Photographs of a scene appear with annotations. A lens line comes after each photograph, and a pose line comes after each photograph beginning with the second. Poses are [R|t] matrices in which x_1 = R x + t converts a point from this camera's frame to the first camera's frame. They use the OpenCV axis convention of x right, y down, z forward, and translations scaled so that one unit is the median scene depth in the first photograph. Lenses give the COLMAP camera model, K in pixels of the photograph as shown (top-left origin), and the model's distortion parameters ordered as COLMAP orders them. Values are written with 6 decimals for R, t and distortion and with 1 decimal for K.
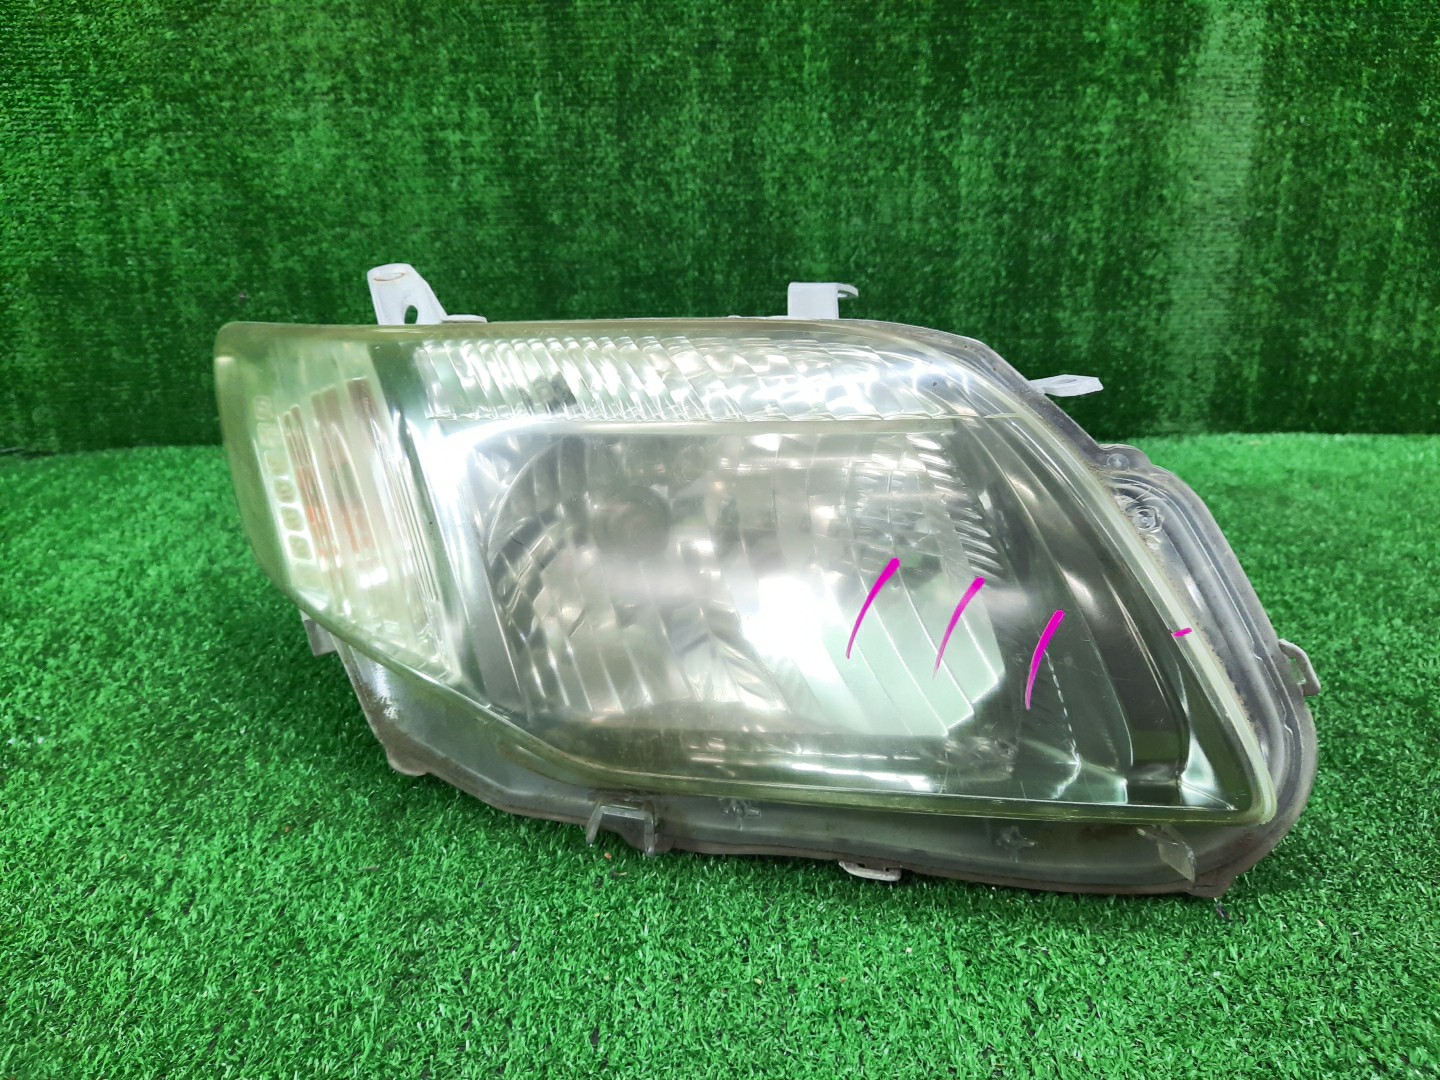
lens RADIAL K [[1093.8, 0, 723.8], [0, 1093.8, 552.1], [0, 0, 1]] dist [0.001313, -0.011008]
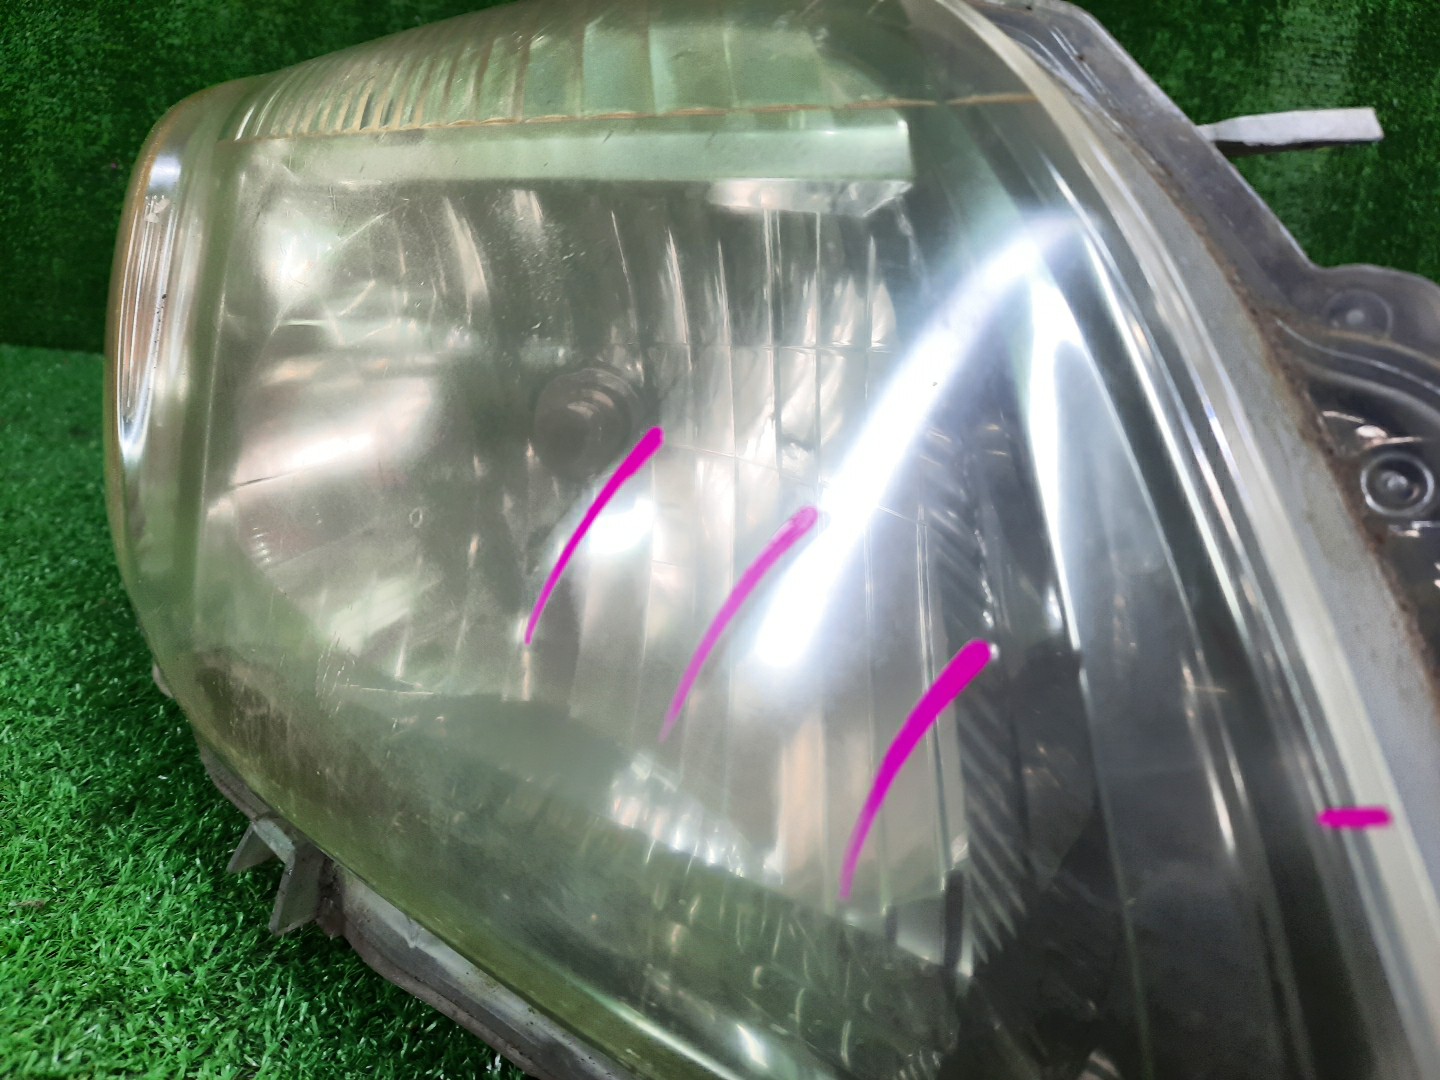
lens RADIAL K [[1093.8, 0, 723.6], [0, 1093.8, 554.7], [0, 0, 1]] dist [0.001313, -0.011008]
pose [[0.993968, 0.096267, 0.052538, -0.007149], [-0.093986, 0.994588, -0.044289, 0.047645], [-0.056518, 0.039084, 0.997636, 0.191411]]
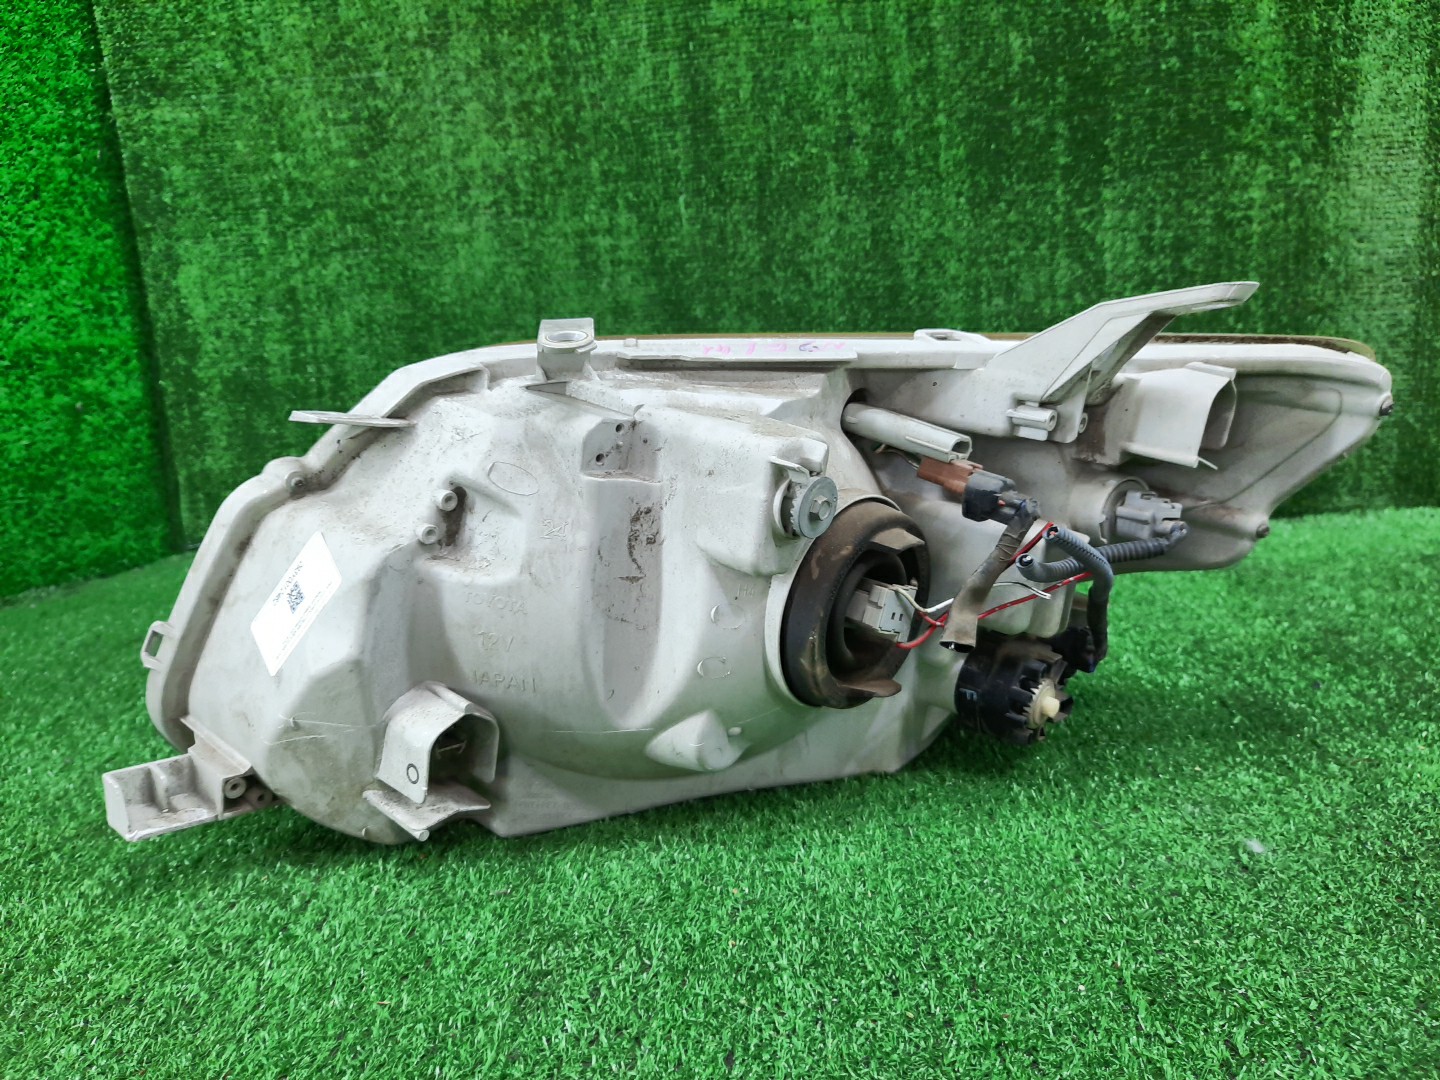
lens RADIAL K [[1093.8, 0, 714.8], [0, 1093.8, 547.6], [0, 0, 1]] dist [0.001313, -0.011008]
pose [[0.989938, -0.017704, -0.140388, 0.002319], [-0.000650, 0.991563, -0.129626, 0.051419], [0.141498, 0.128413, 0.981574, 0.017107]]
